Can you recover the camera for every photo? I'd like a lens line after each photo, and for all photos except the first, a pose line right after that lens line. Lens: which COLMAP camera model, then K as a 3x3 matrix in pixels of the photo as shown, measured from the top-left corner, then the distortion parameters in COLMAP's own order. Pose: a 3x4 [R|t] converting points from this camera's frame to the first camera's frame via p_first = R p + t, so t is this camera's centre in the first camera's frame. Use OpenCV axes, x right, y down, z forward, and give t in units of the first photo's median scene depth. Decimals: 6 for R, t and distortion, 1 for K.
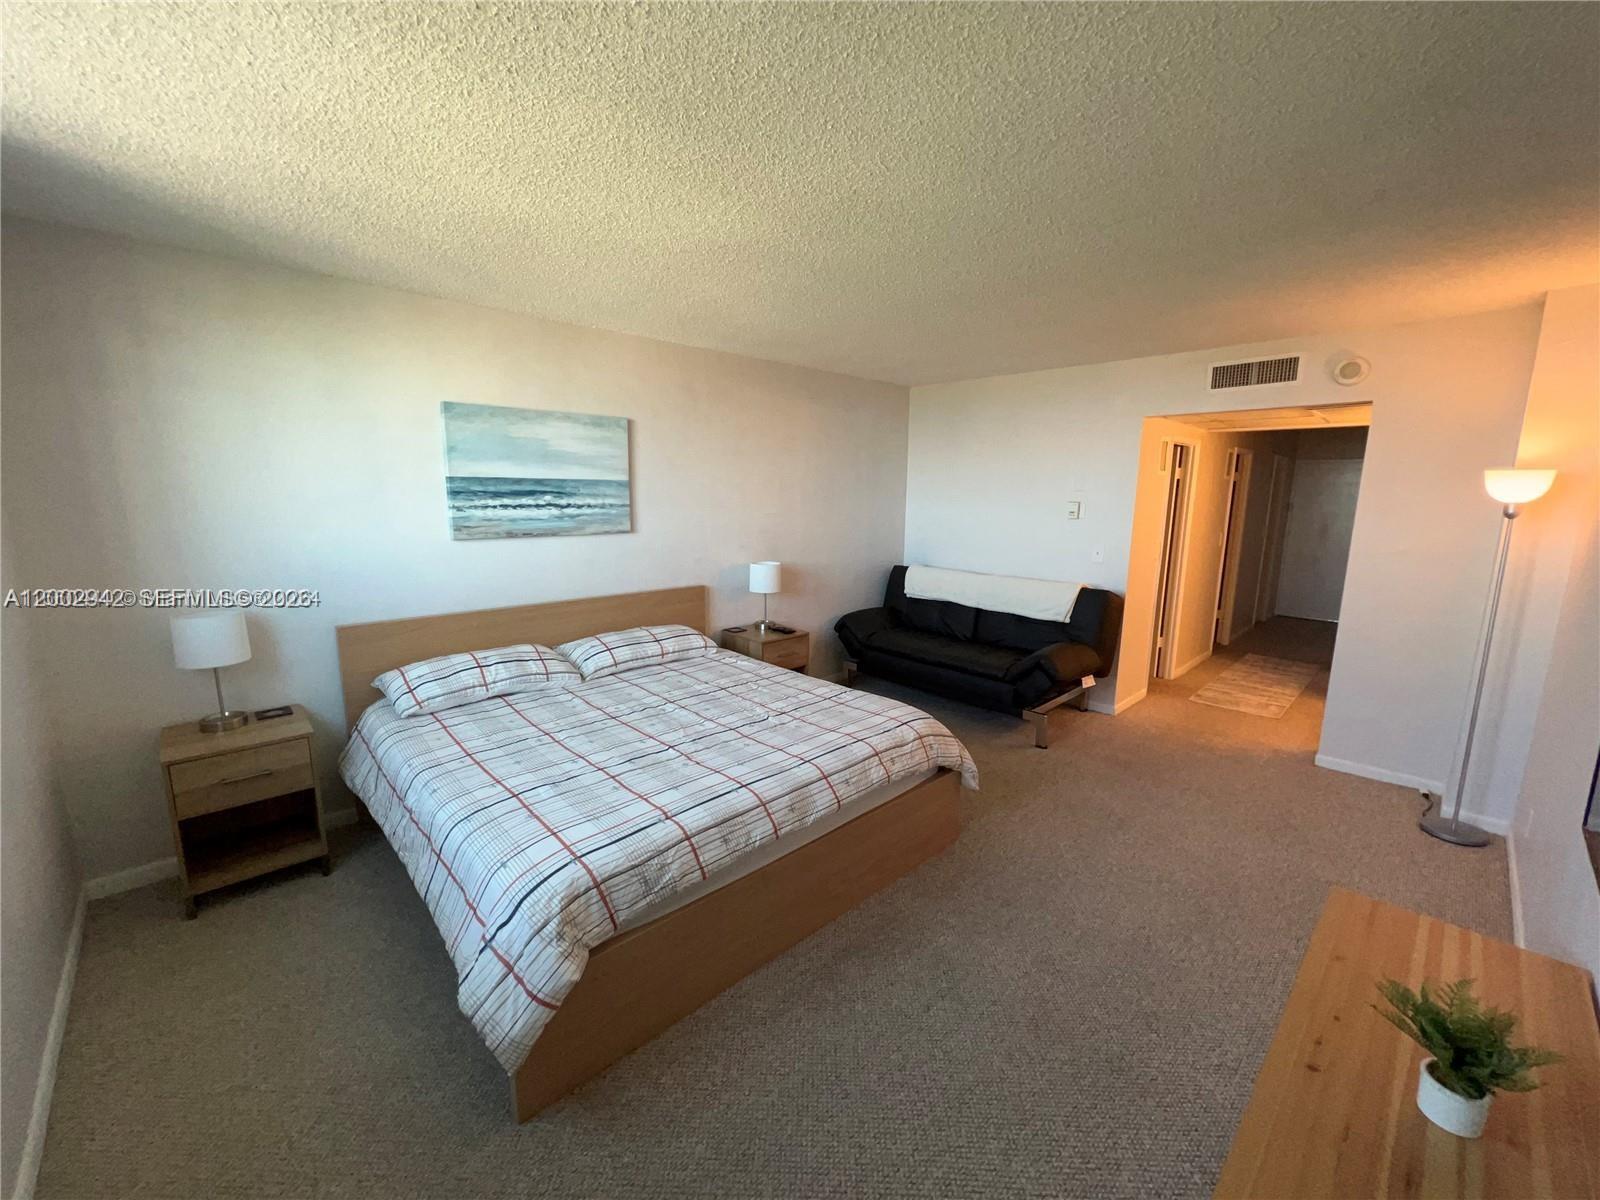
lens RADIAL K [[641.0, 0, 800.0], [0, 641.0, 600.0], [0, 0, 1]] dist [-0.003759, -0.000277]
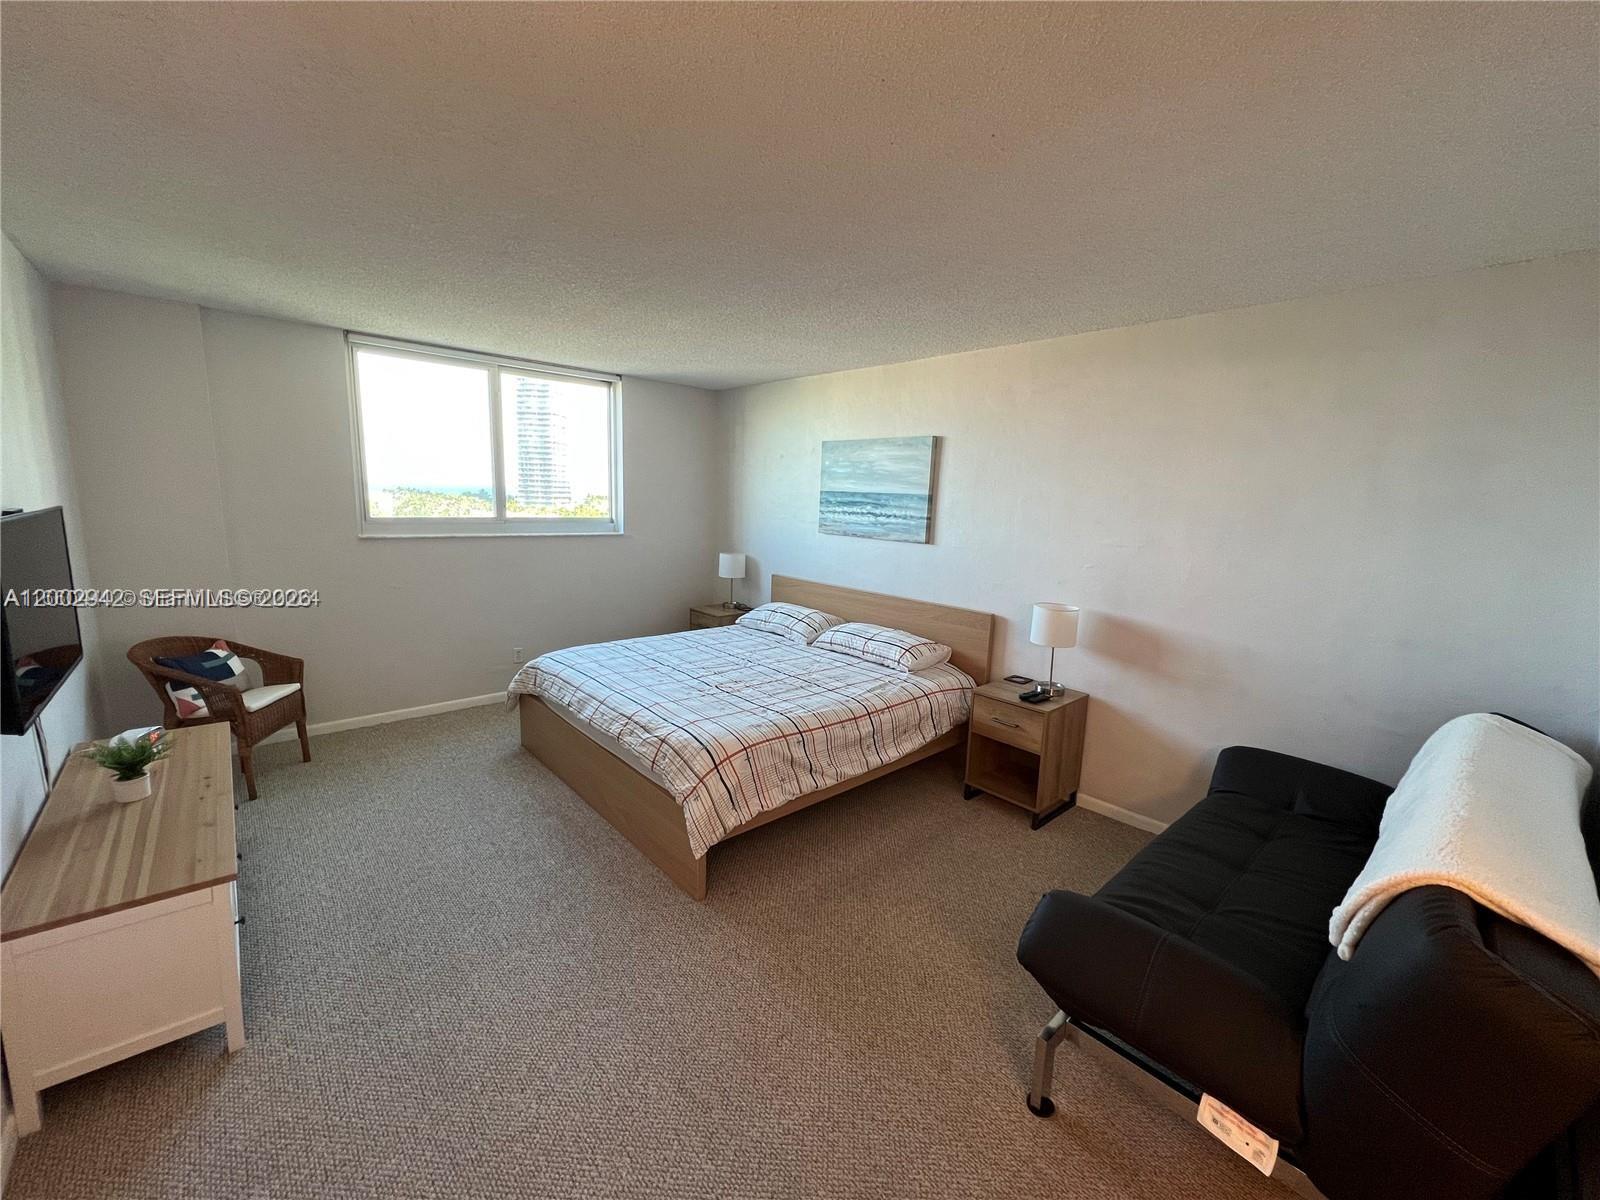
lens RADIAL K [[640.3, 0, 800.0], [0, 640.3, 600.0], [0, 0, 1]] dist [0.000968, 0.000072]
pose [[-0.032234, 0.154222, -0.987510, 0.873349], [-0.206881, 0.965597, 0.157553, -0.152977], [0.977835, 0.209376, 0.000781, 0.895870]]
